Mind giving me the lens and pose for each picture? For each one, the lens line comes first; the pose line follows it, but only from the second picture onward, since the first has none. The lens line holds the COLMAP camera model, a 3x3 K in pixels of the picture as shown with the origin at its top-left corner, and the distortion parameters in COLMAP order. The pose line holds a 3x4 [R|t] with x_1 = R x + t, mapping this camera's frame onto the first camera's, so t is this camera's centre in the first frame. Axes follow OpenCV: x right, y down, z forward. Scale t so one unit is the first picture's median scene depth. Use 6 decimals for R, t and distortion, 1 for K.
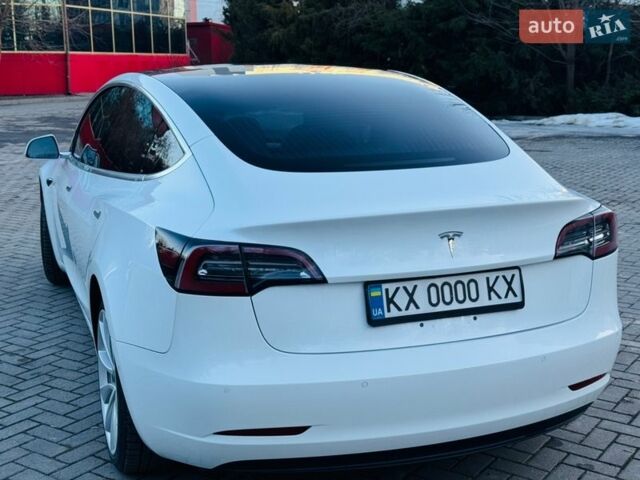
lens RADIAL K [[890.9, 0, 320.0], [0, 890.9, 240.0], [0, 0, 1]] dist [0.194016, -0.414862]
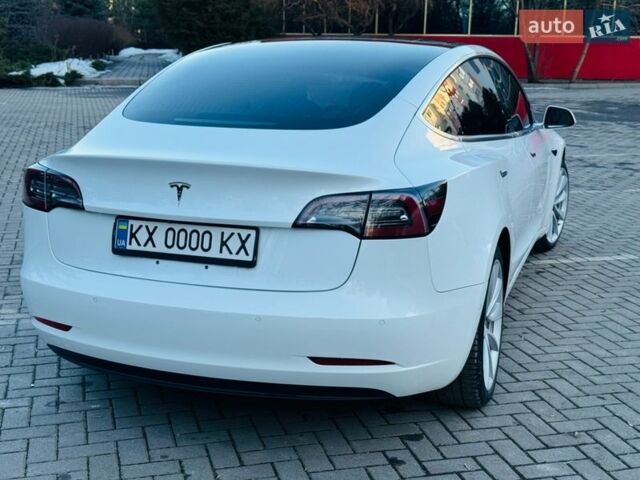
lens RADIAL K [[890.9, 0, 320.0], [0, 890.9, 240.0], [0, 0, 1]] dist [0.194016, -0.414862]
pose [[0.764116, 0.157447, -0.625569, 0.820752], [-0.148772, 0.986626, 0.066600, -0.032260], [0.627689, 0.042177, 0.777321, 0.213356]]
